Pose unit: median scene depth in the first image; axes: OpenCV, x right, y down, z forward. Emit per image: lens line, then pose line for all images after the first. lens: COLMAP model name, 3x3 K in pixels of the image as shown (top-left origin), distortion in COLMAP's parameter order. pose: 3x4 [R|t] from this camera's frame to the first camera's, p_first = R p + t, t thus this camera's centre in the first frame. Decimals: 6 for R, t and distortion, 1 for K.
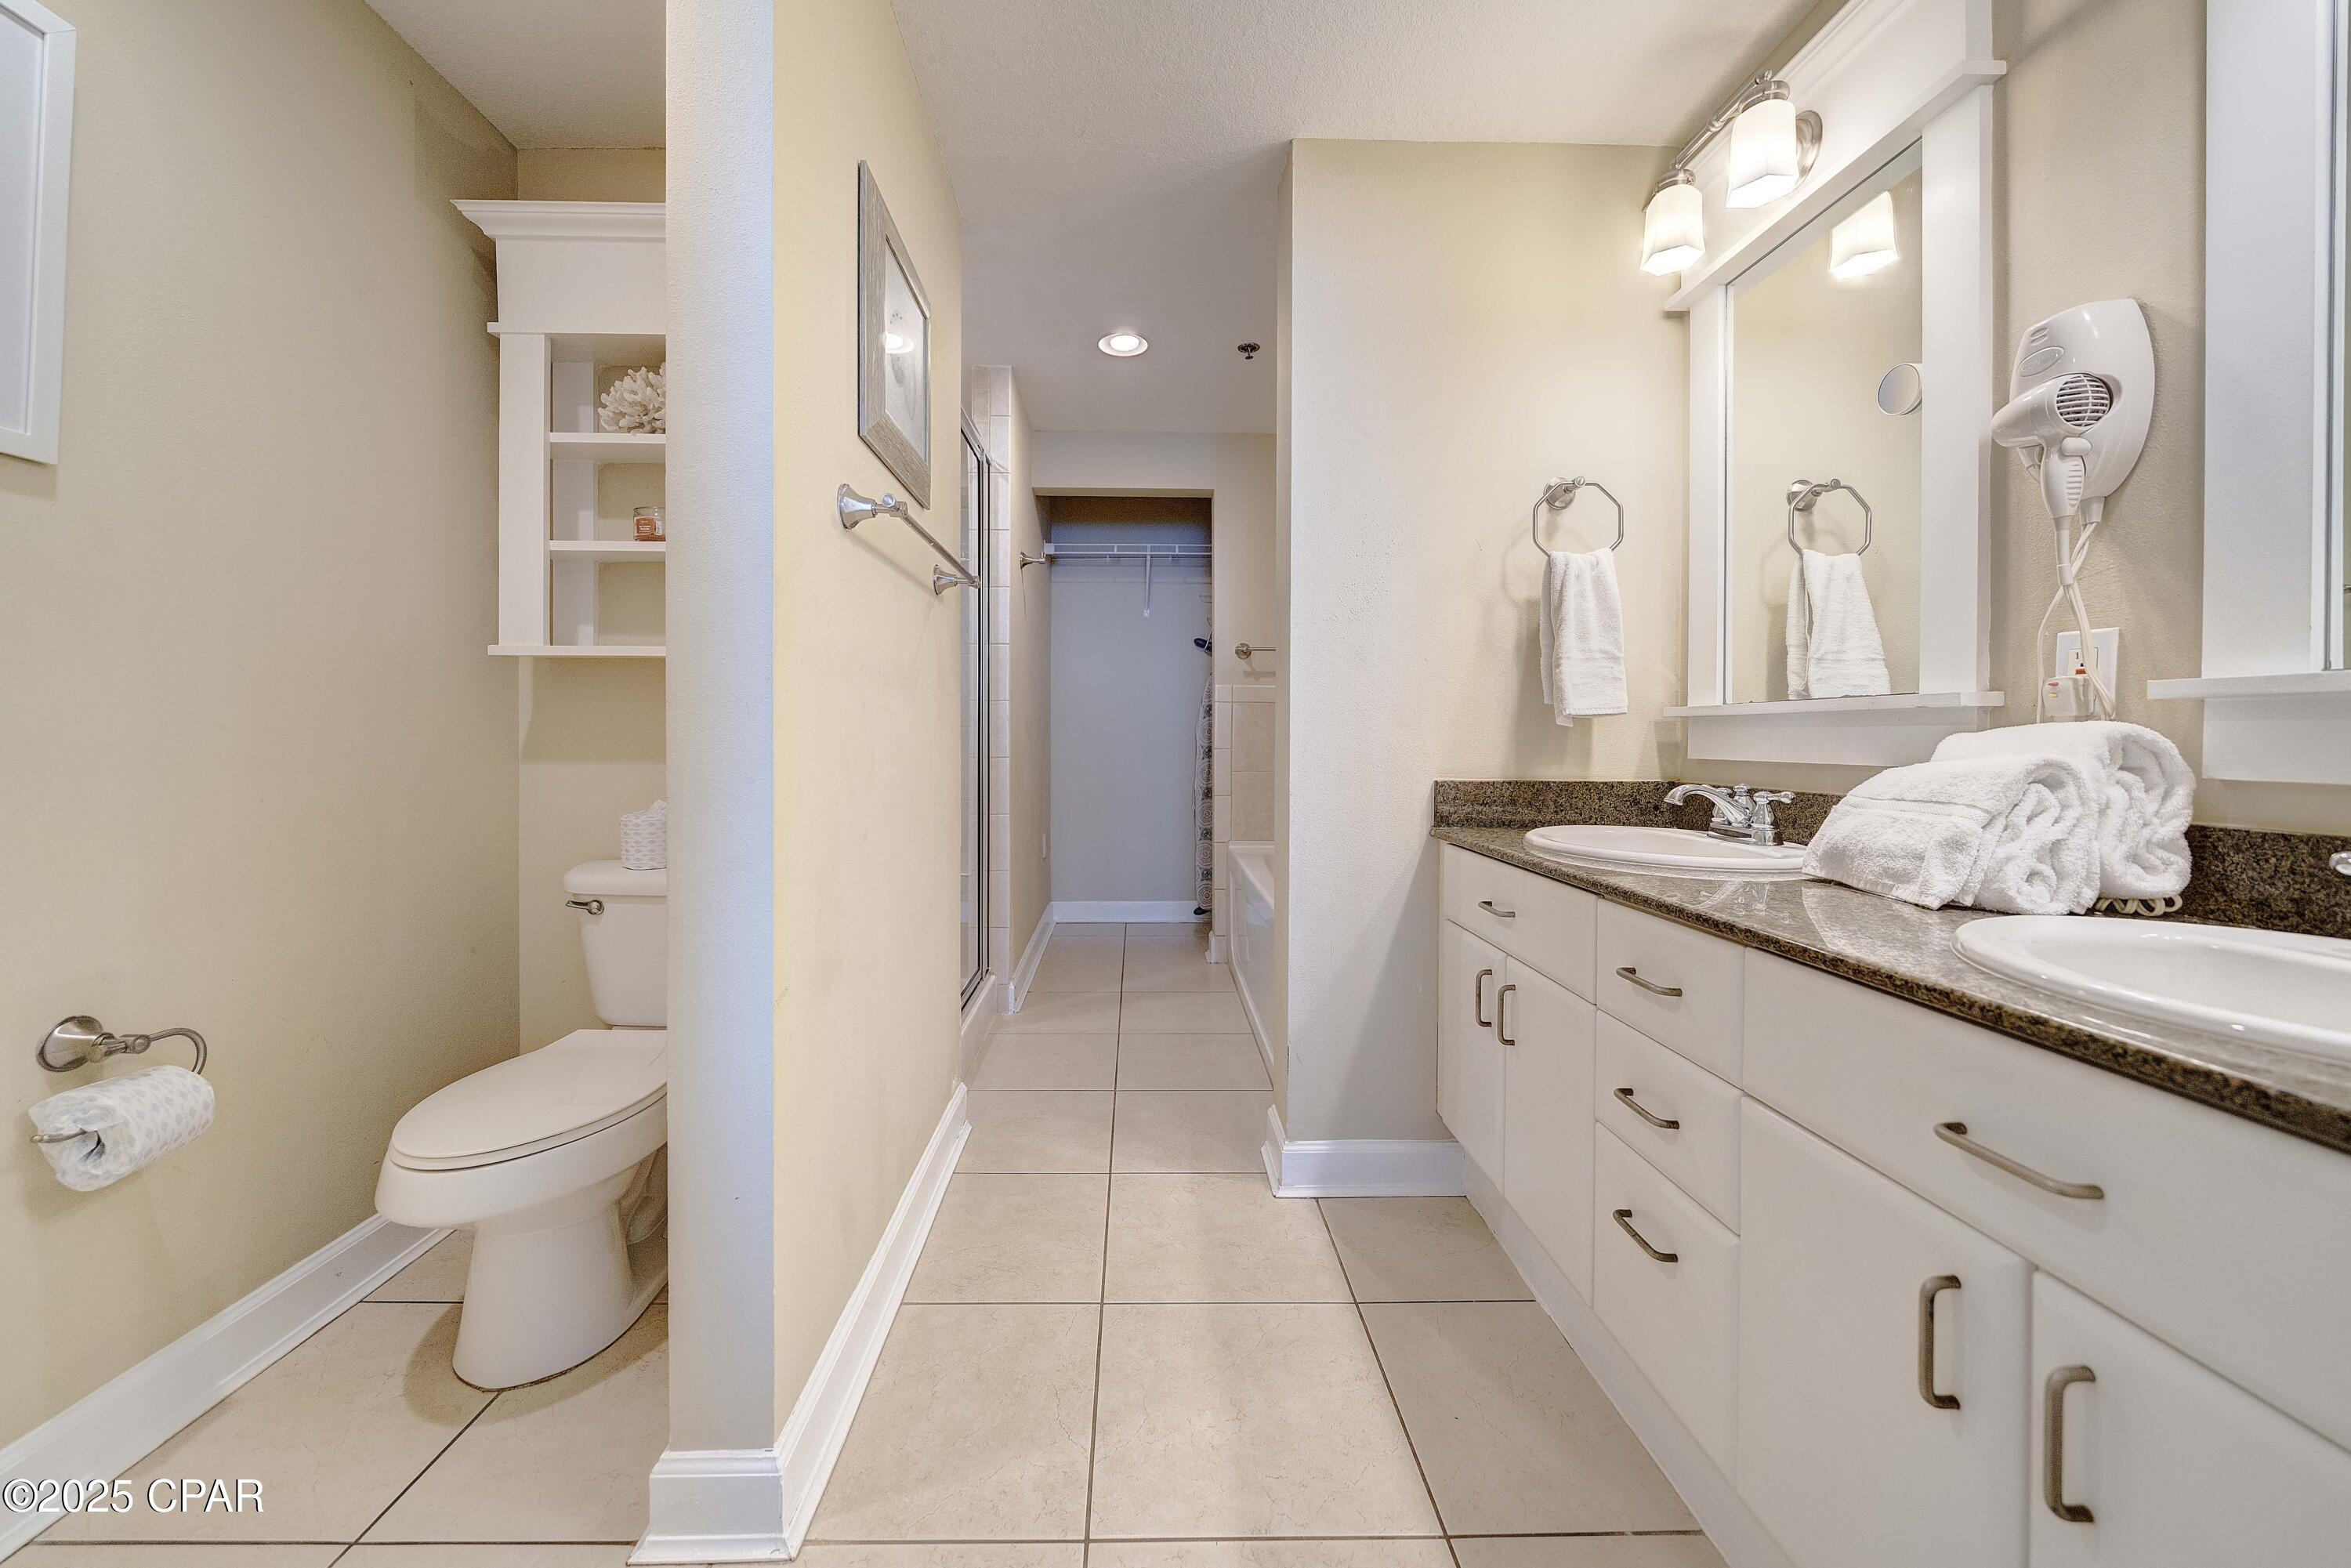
lens RADIAL K [[863.9, 0, 1148.5], [0, 863.9, 744.5], [0, 0, 1]] dist [-0.001703, -0.000239]
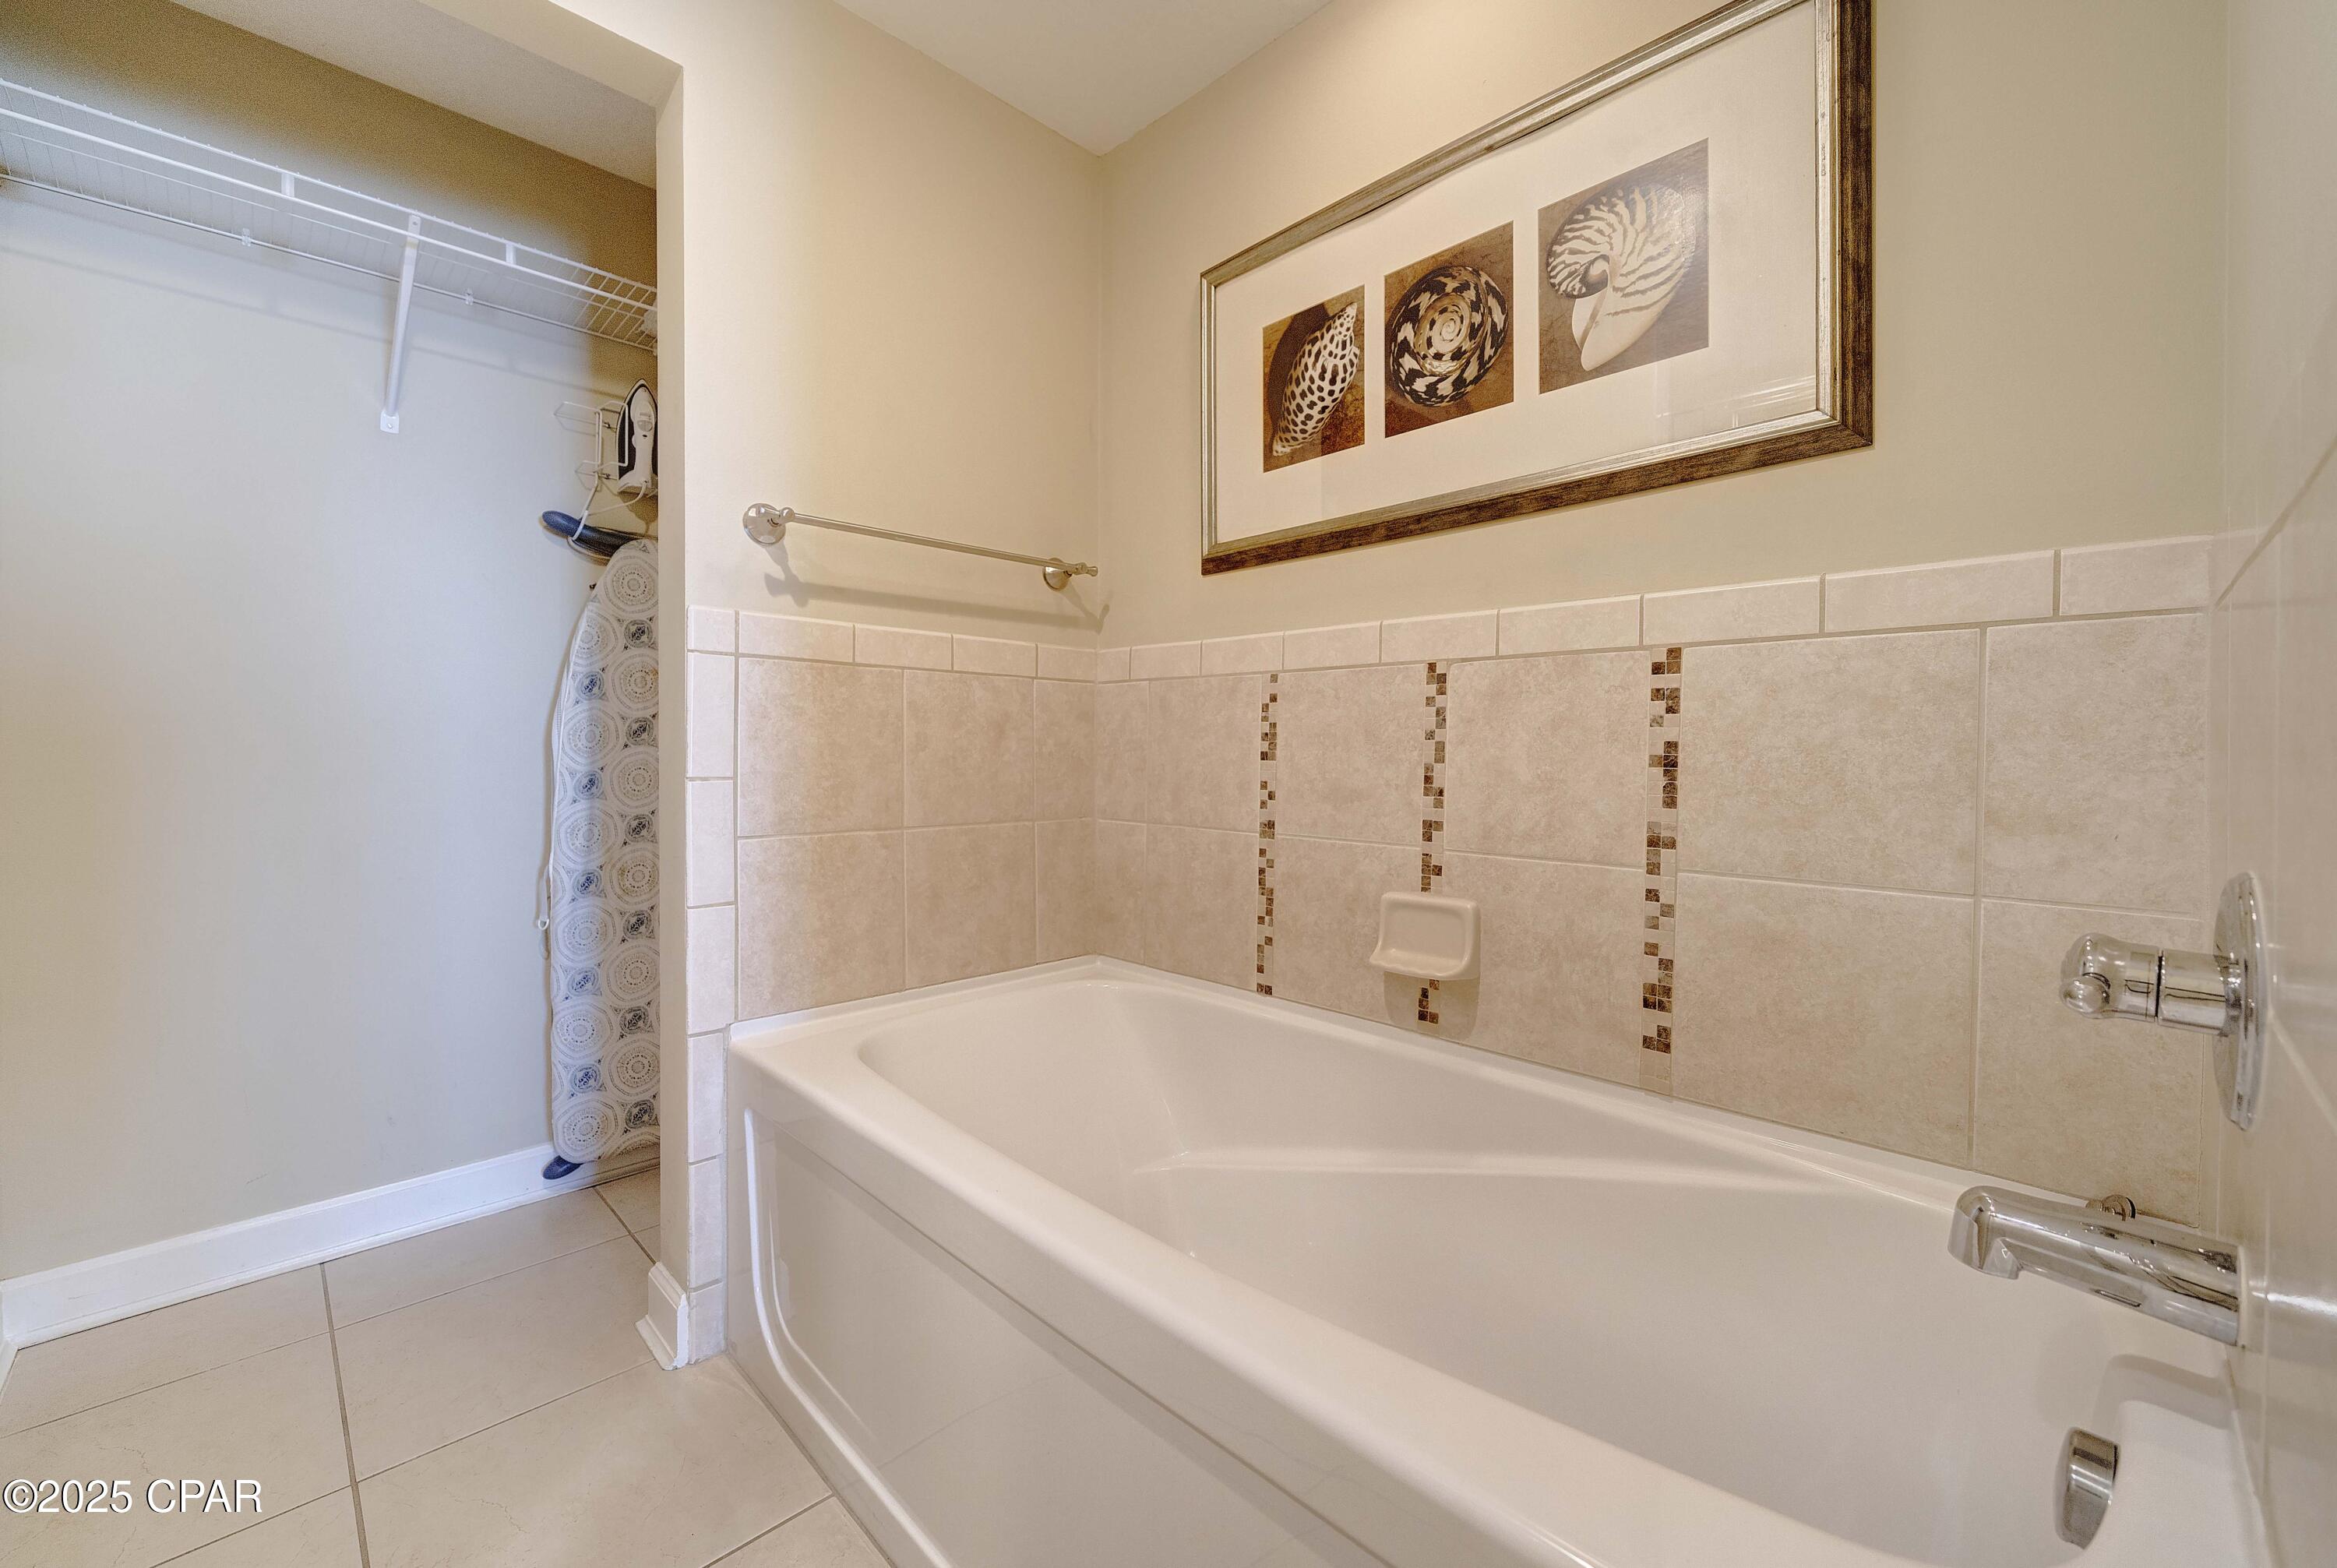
lens RADIAL K [[934.3, 0, 1175.8], [0, 934.3, 755.6], [0, 0, 1]] dist [0.000982, 0.000097]
pose [[0.714653, -0.006242, 0.699452, -0.114436], [0.010246, 0.999946, -0.001545, -0.005483], [-0.699404, 0.008271, 0.714678, 1.238393]]
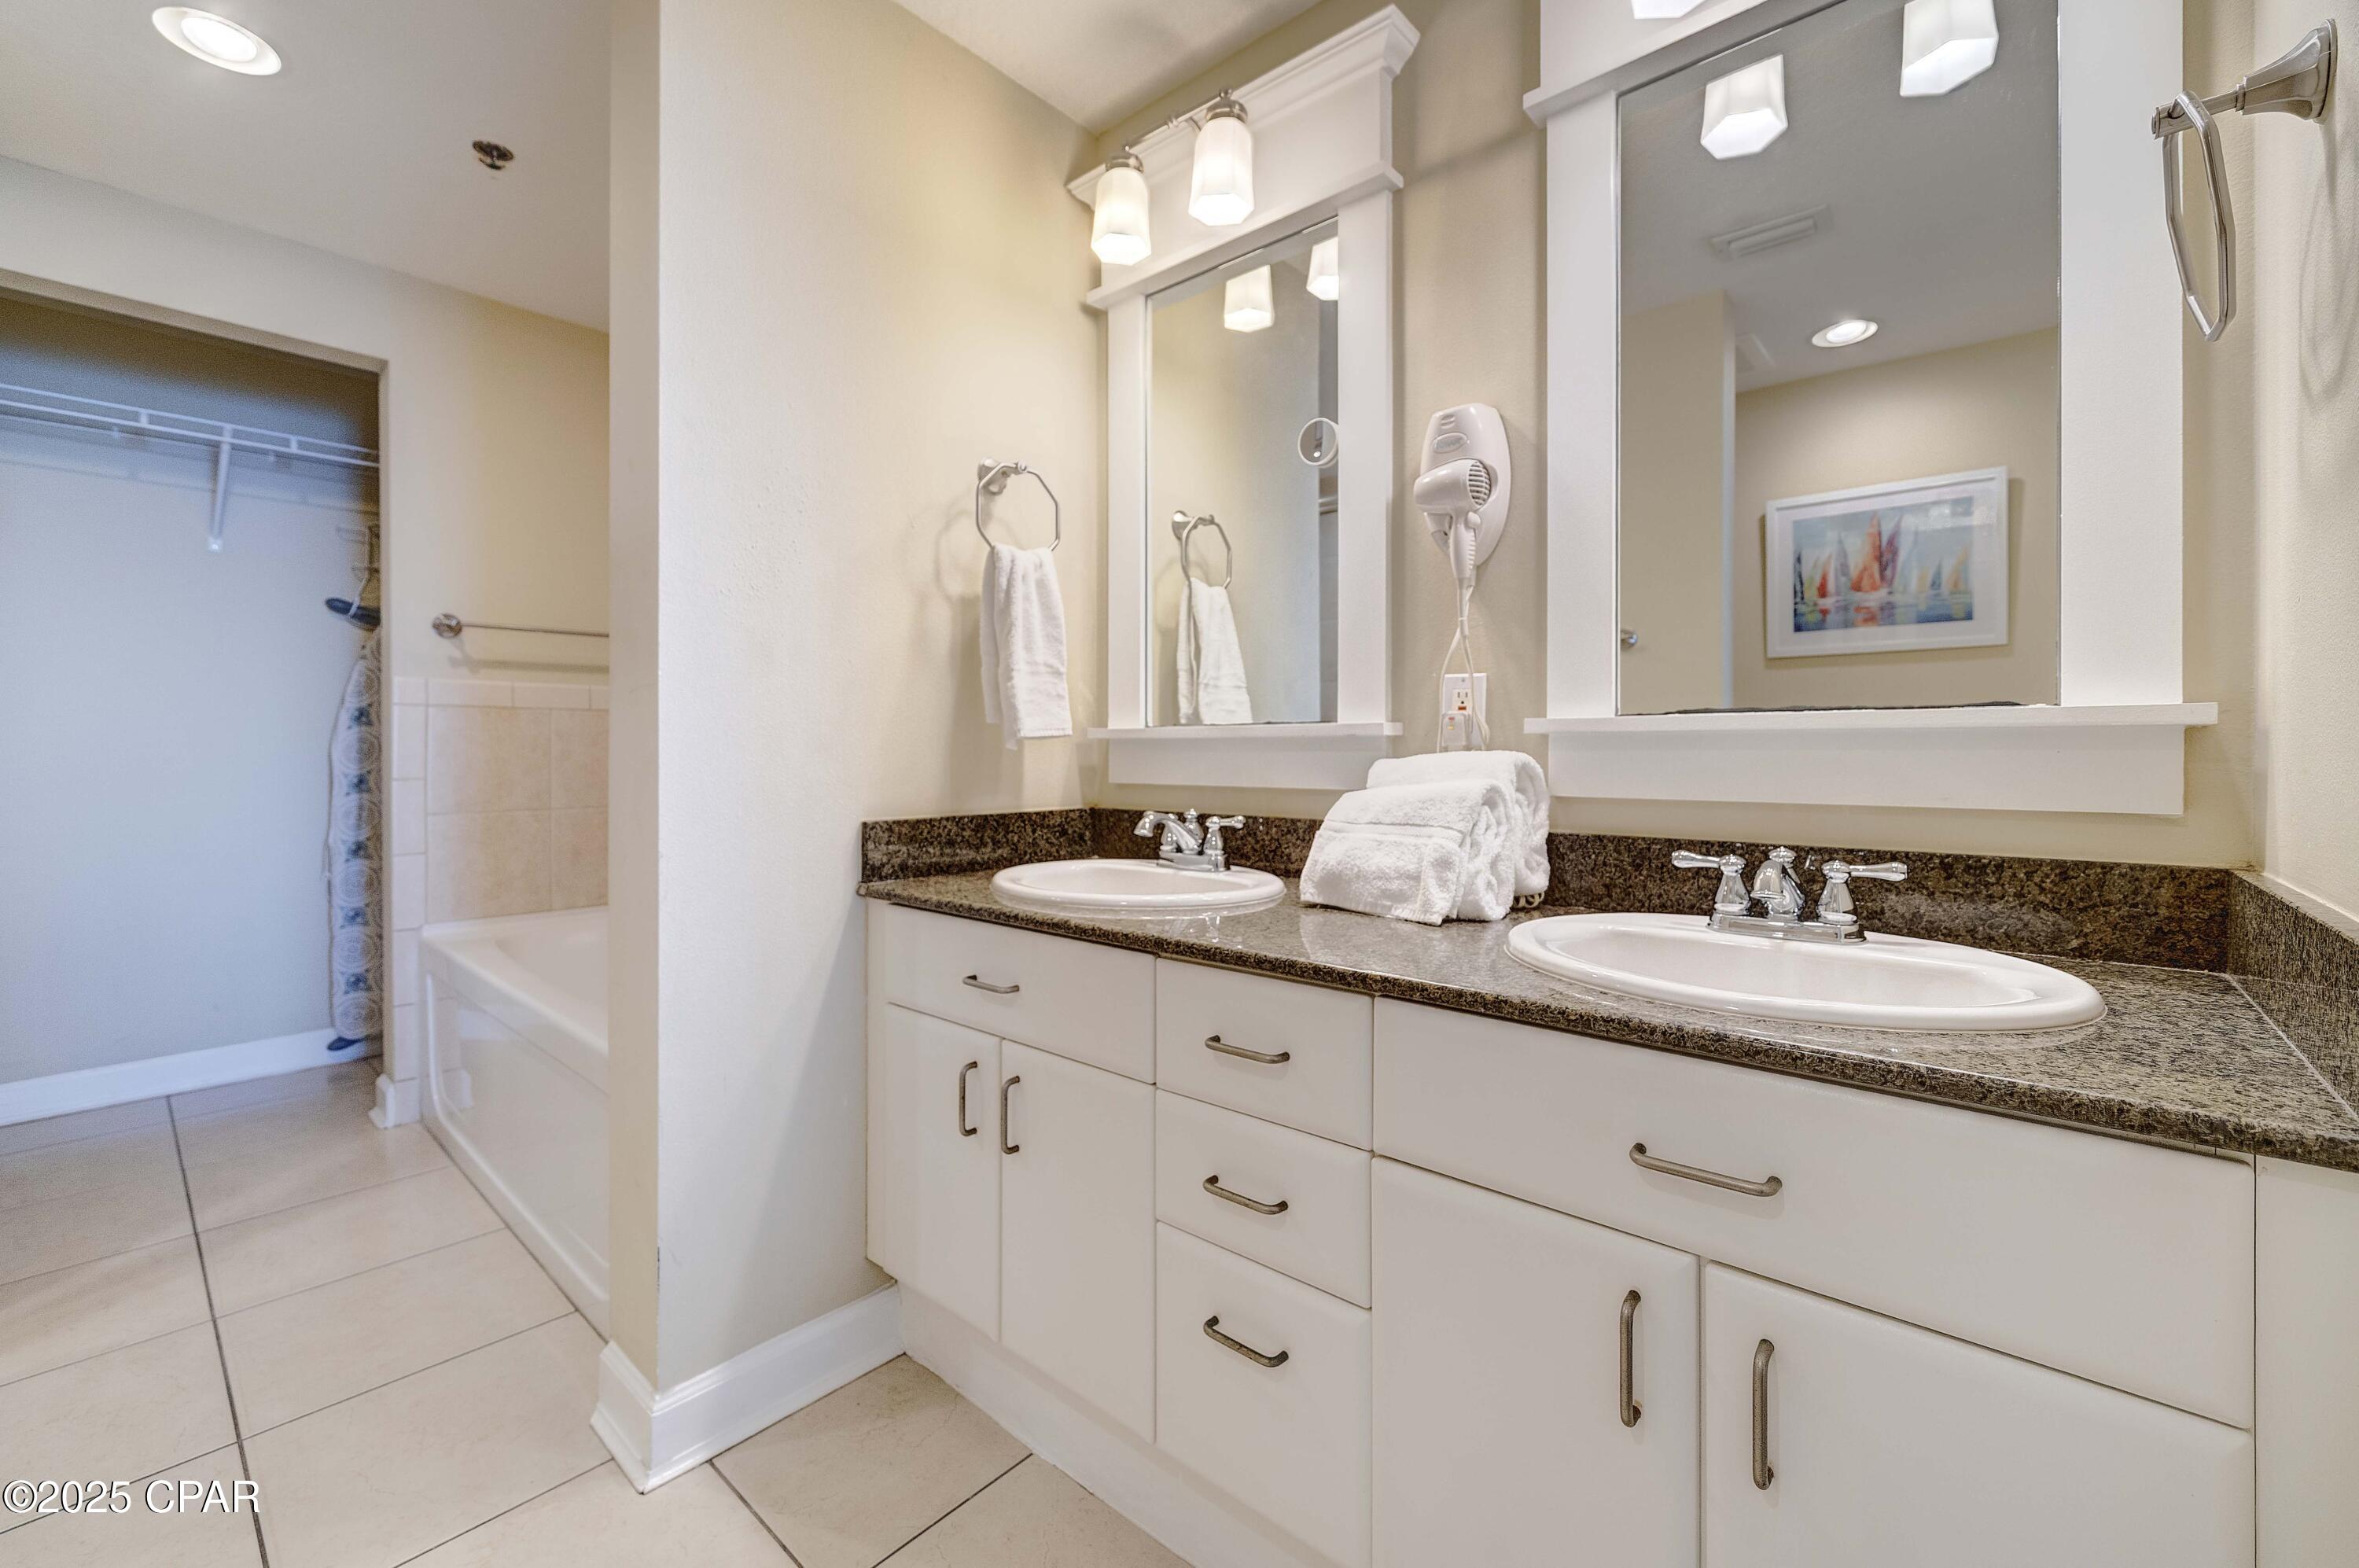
lens RADIAL K [[968.3, 0, 1172.7], [0, 968.3, 752.4], [0, 0, 1]] dist [0.000549, -0.000077]
pose [[0.675172, -0.006561, 0.737631, -0.126901], [0.010823, 0.999941, -0.001013, -0.017366], [-0.737581, 0.008668, 0.675203, 0.257917]]
